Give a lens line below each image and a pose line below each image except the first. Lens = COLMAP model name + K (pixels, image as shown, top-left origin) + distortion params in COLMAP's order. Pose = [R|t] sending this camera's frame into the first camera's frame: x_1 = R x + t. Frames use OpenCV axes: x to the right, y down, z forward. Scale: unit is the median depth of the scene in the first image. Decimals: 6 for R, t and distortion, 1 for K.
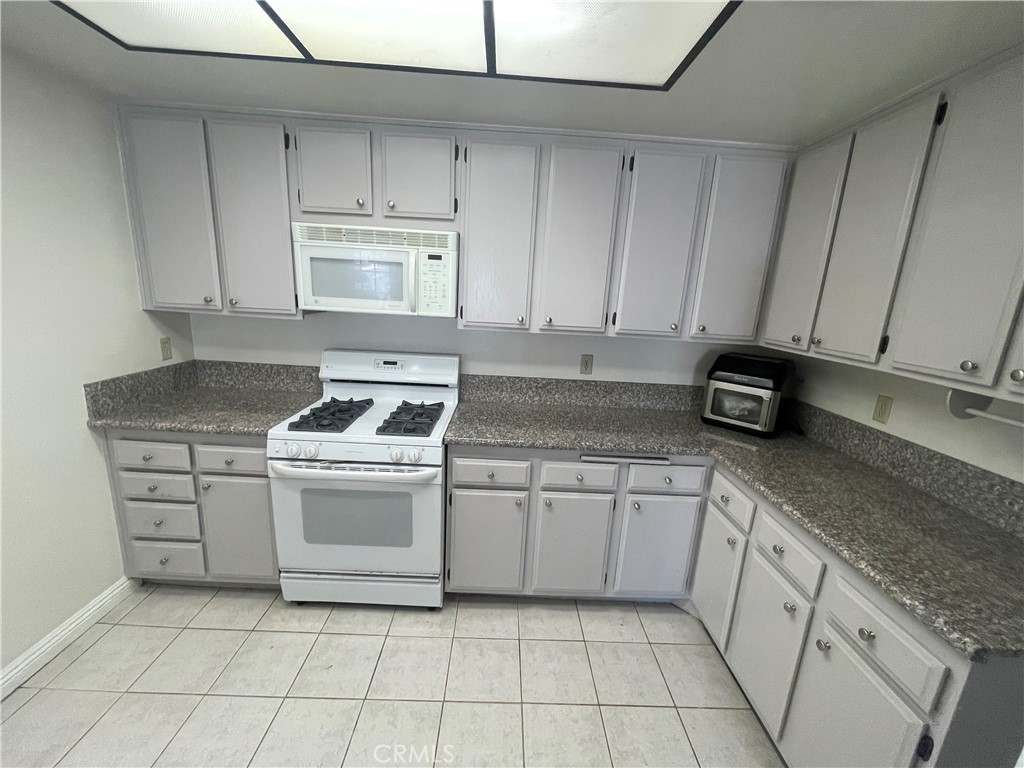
lens RADIAL K [[413.6, 0, 511.1], [0, 413.6, 383.2], [0, 0, 1]] dist [-0.003047, -0.000228]
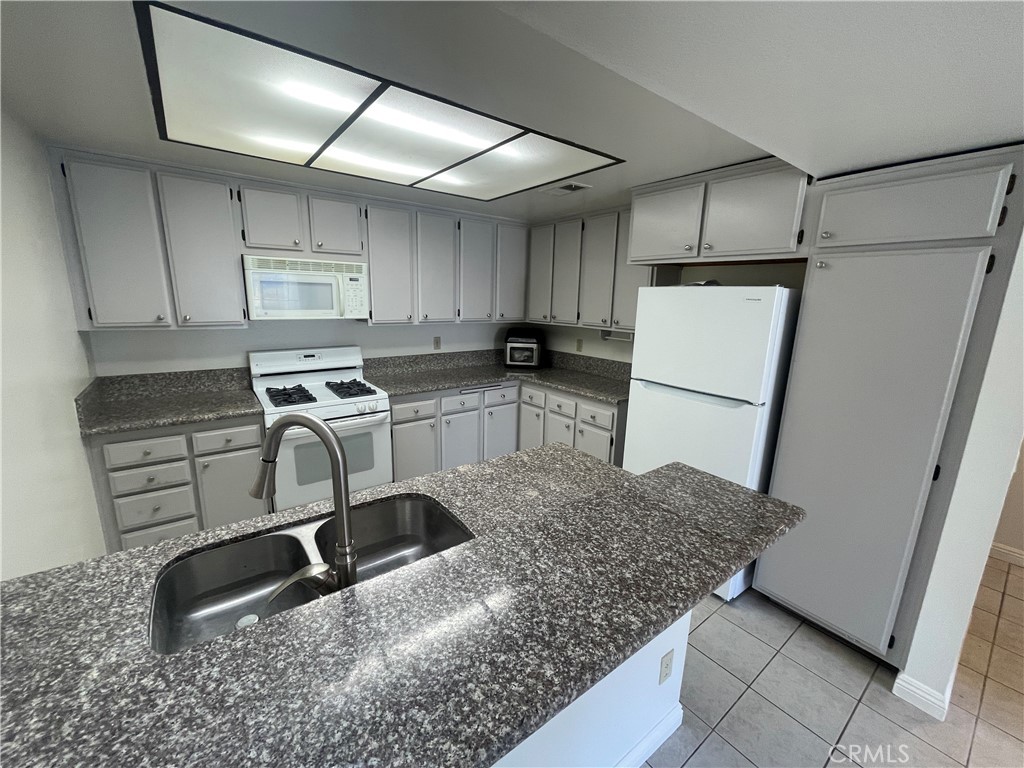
lens RADIAL K [[413.6, 0, 510.6], [0, 413.6, 385.1], [0, 0, 1]] dist [-0.003047, -0.000228]
pose [[0.805347, -0.161509, 0.570378, -0.655262], [0.152577, 0.986228, 0.063830, 0.069446], [-0.572832, 0.035622, 0.818898, -0.563912]]
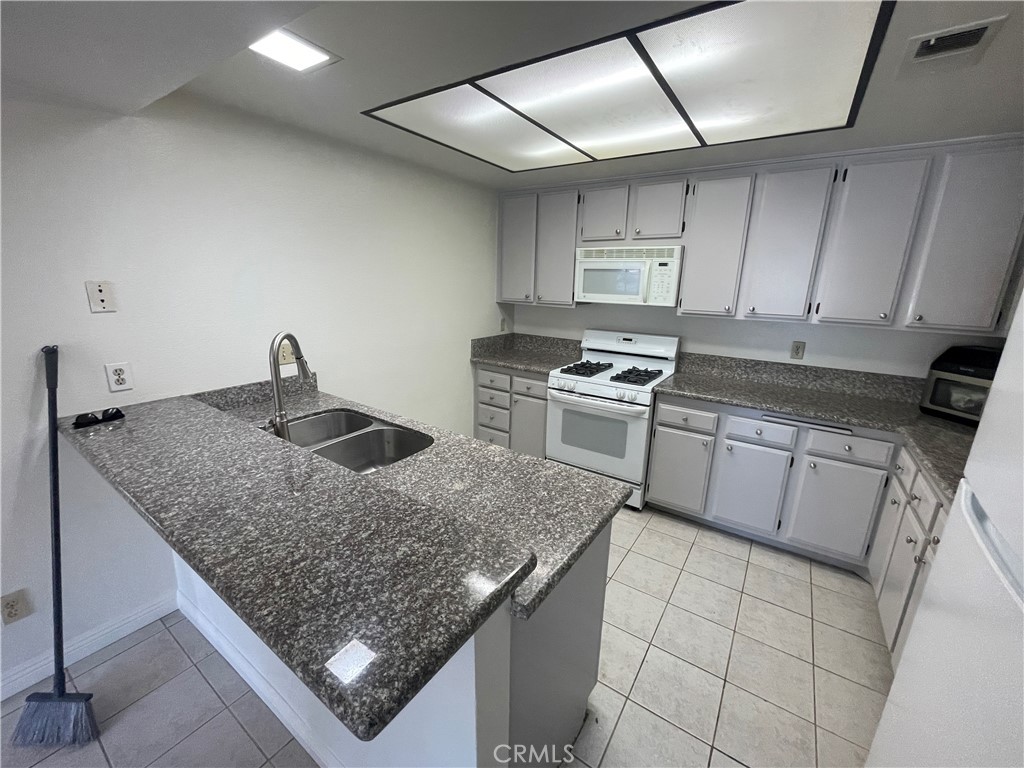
lens RADIAL K [[413.6, 0, 509.4], [0, 413.6, 385.4], [0, 0, 1]] dist [-0.003047, -0.000228]
pose [[0.816142, 0.109450, -0.567391, 0.241448], [-0.107654, 0.993507, 0.036798, 0.119361], [0.567734, 0.031050, 0.822626, -0.479516]]
